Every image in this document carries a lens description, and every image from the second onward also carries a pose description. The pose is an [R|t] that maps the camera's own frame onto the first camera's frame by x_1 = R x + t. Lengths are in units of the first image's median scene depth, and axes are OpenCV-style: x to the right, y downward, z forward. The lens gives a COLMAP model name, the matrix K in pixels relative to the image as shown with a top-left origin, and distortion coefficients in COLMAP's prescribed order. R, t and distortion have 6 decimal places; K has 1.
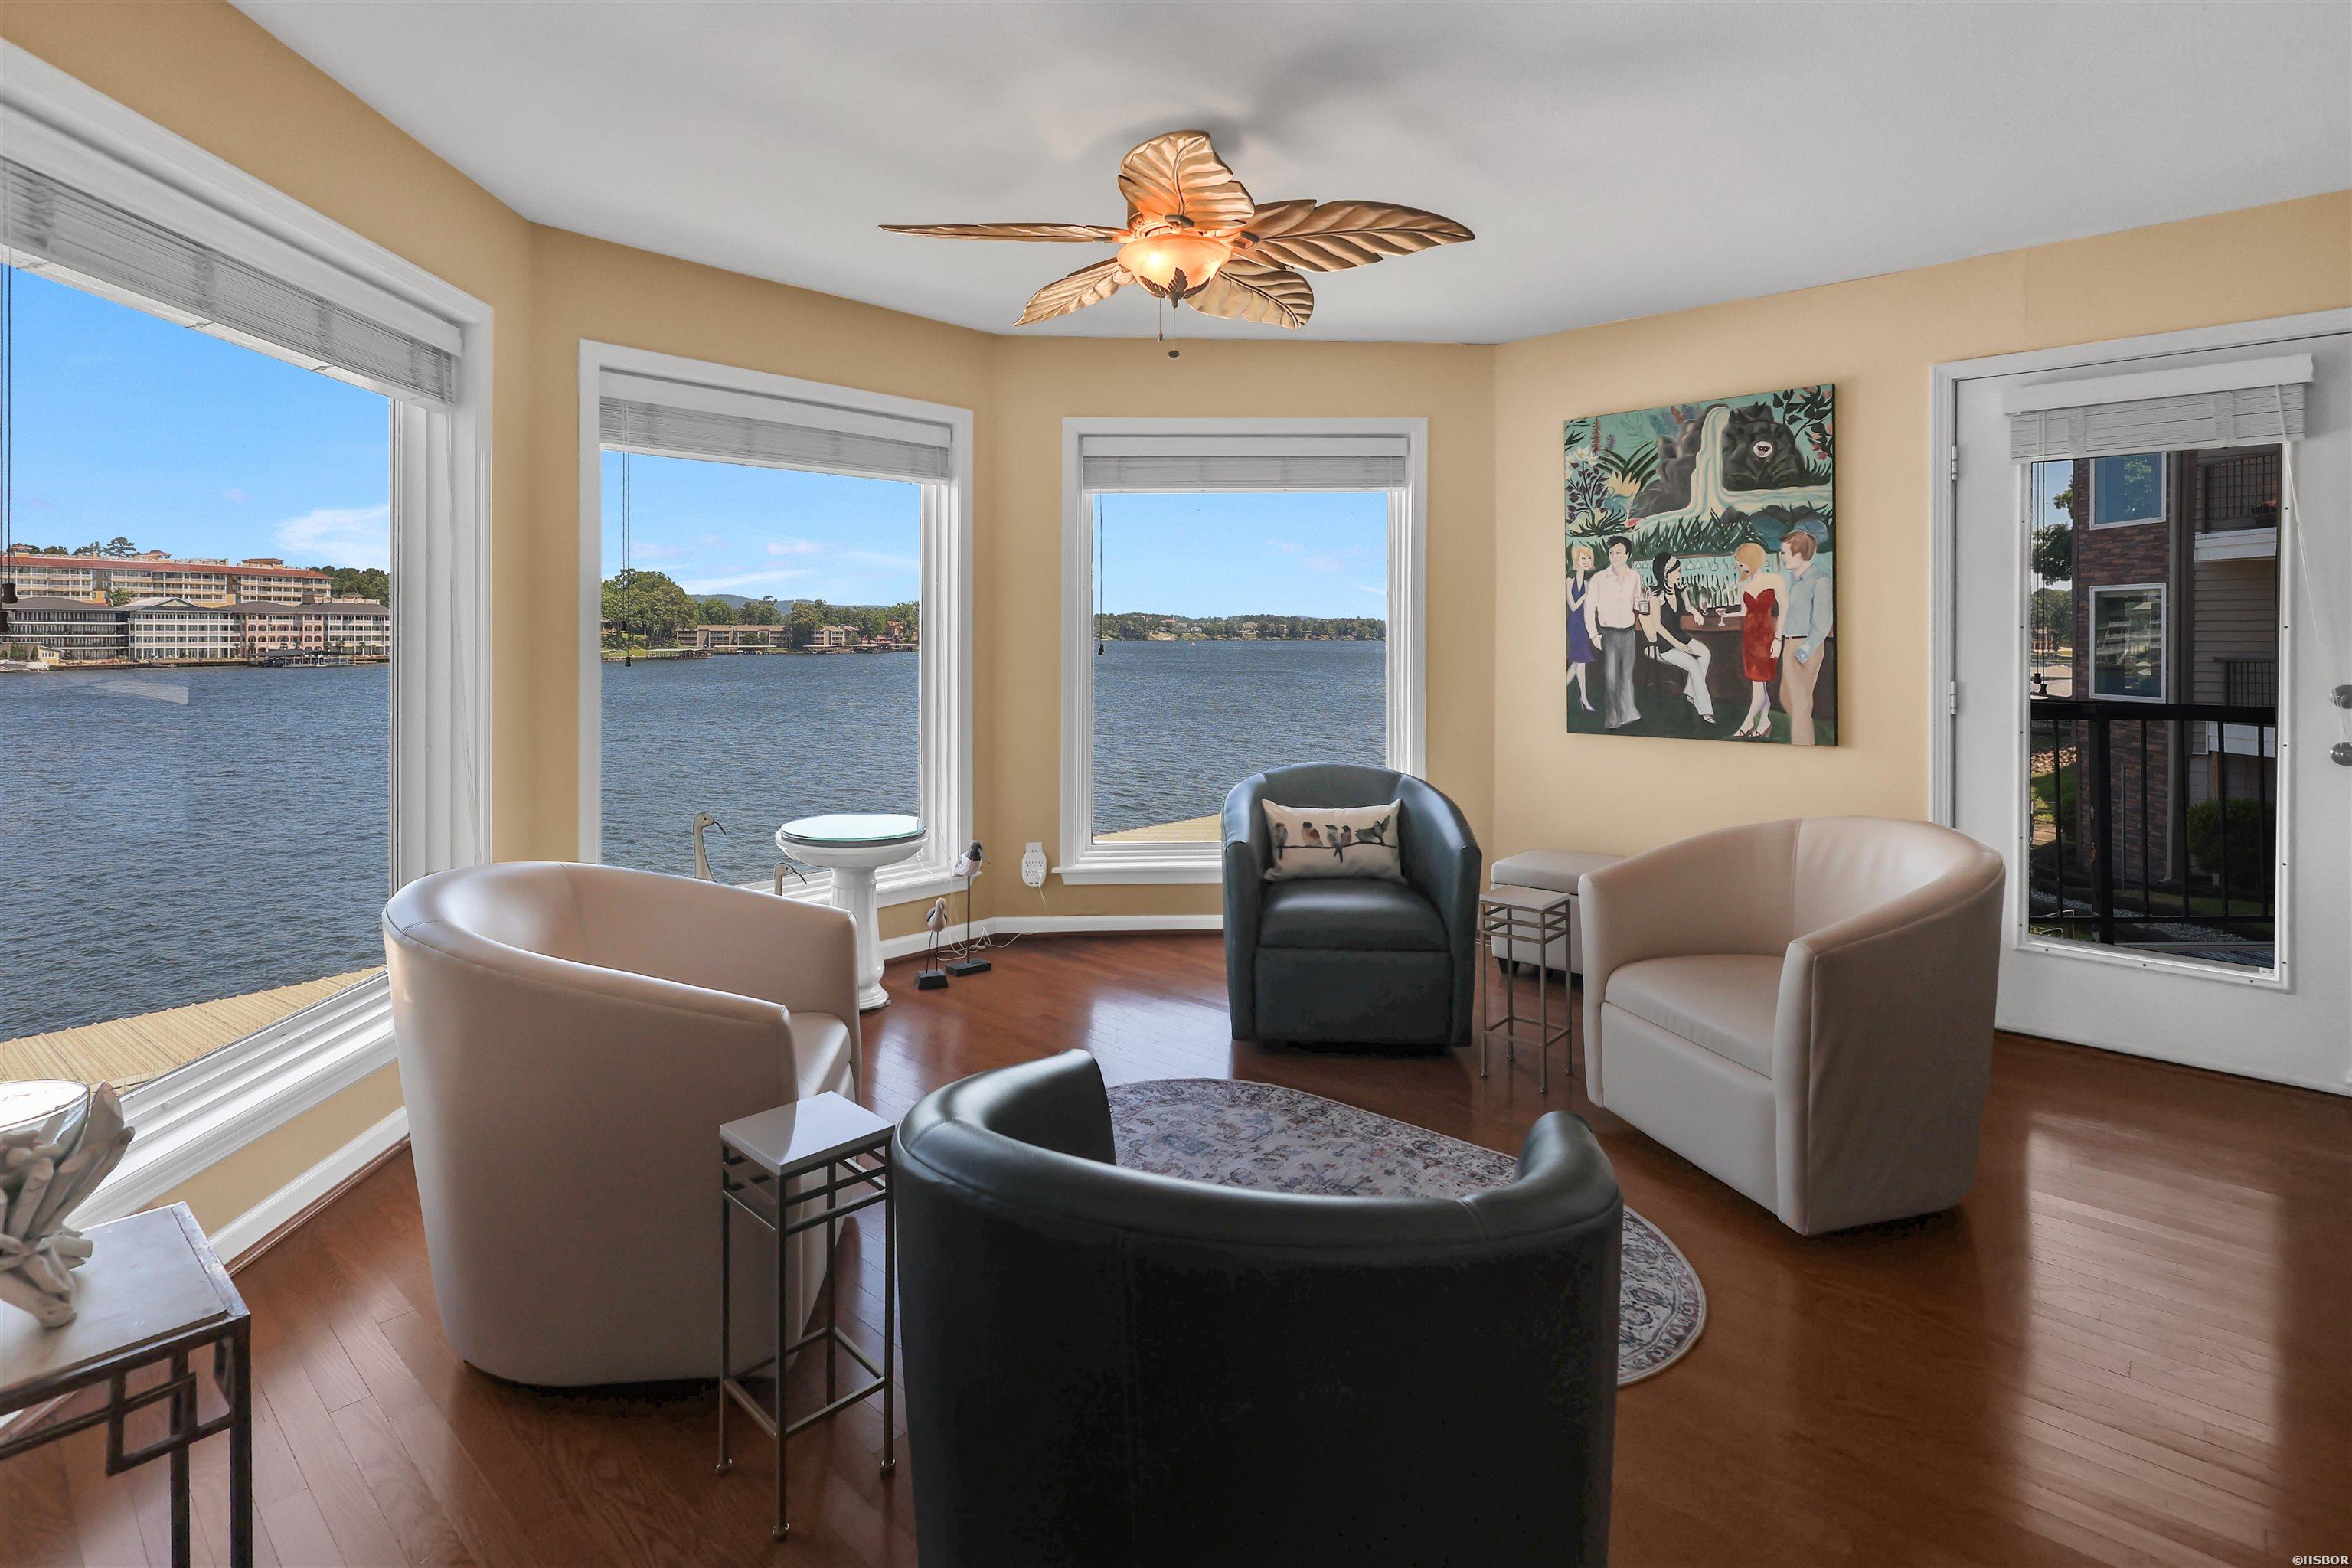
lens RADIAL K [[1143.3, 0, 1185.8], [0, 1143.3, 634.2], [0, 0, 1]] dist [0.007359, 0.001090]
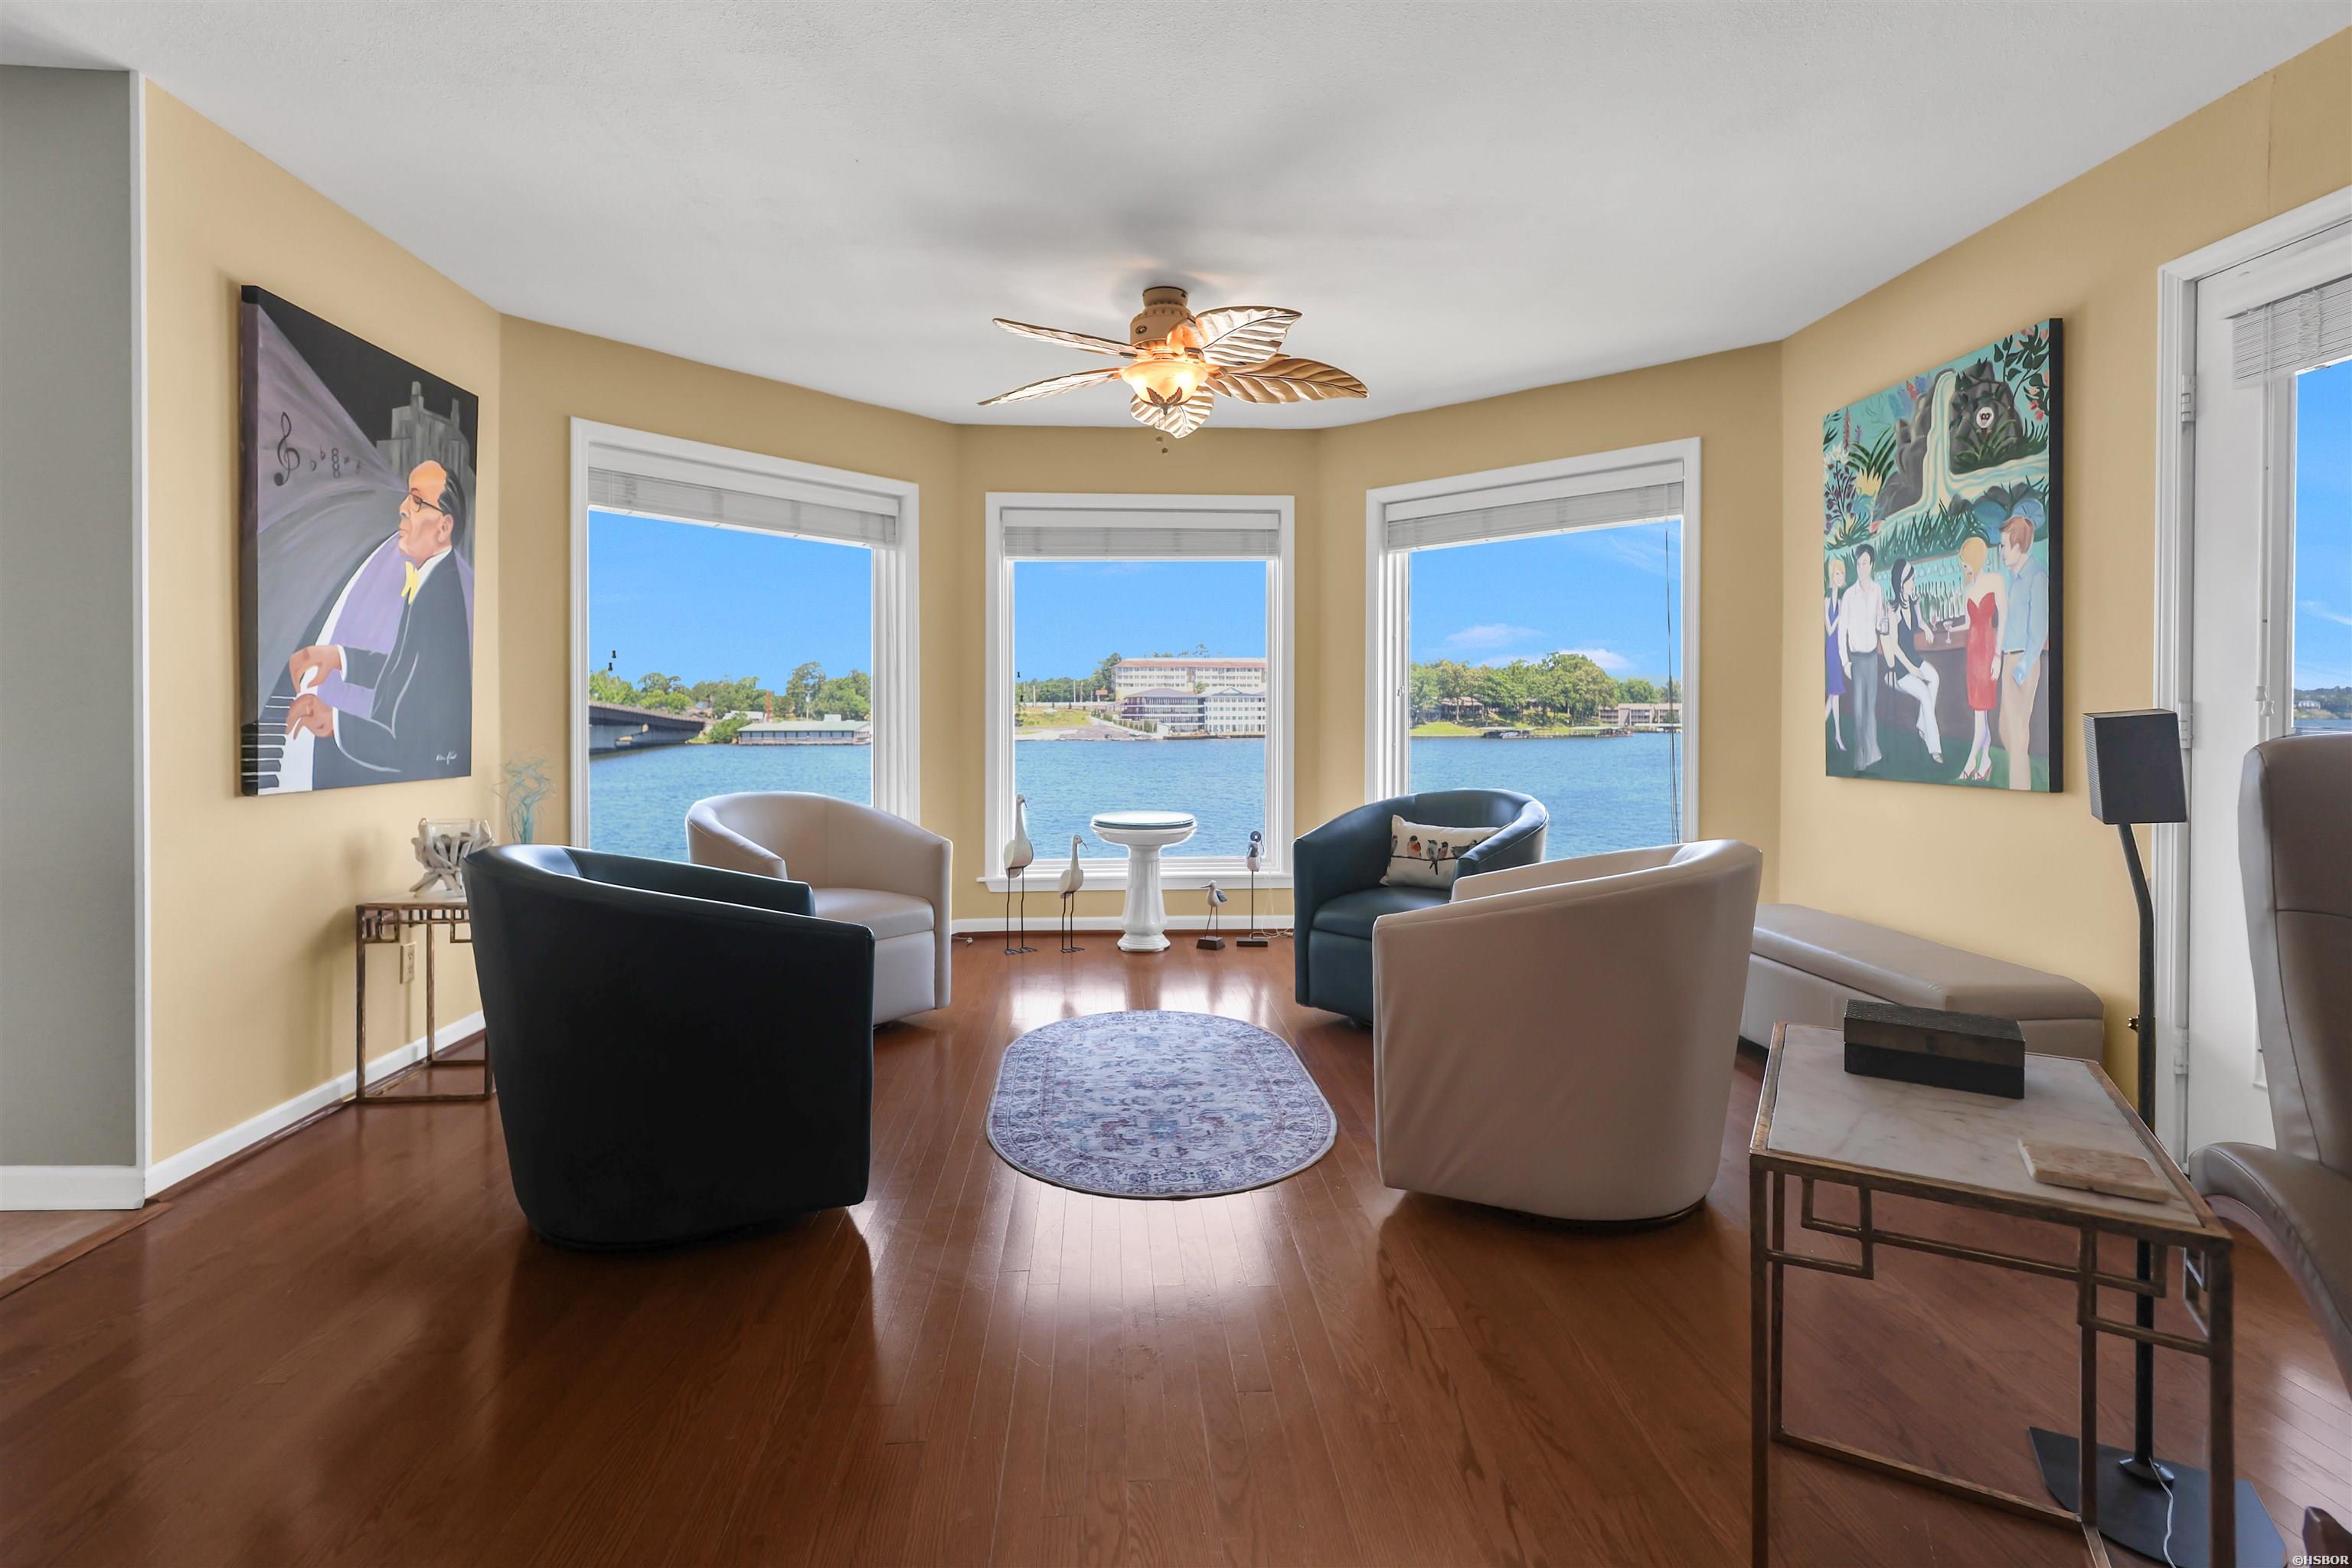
lens RADIAL K [[1130.4, 0, 1207.3], [0, 1130.4, 722.7], [0, 0, 1]] dist [0.002964, 0.000470]
pose [[0.731547, 0.001541, -0.681790, 0.621342], [0.004535, 0.999964, 0.007126, 0.040349], [0.681776, -0.008305, 0.731514, 0.055656]]
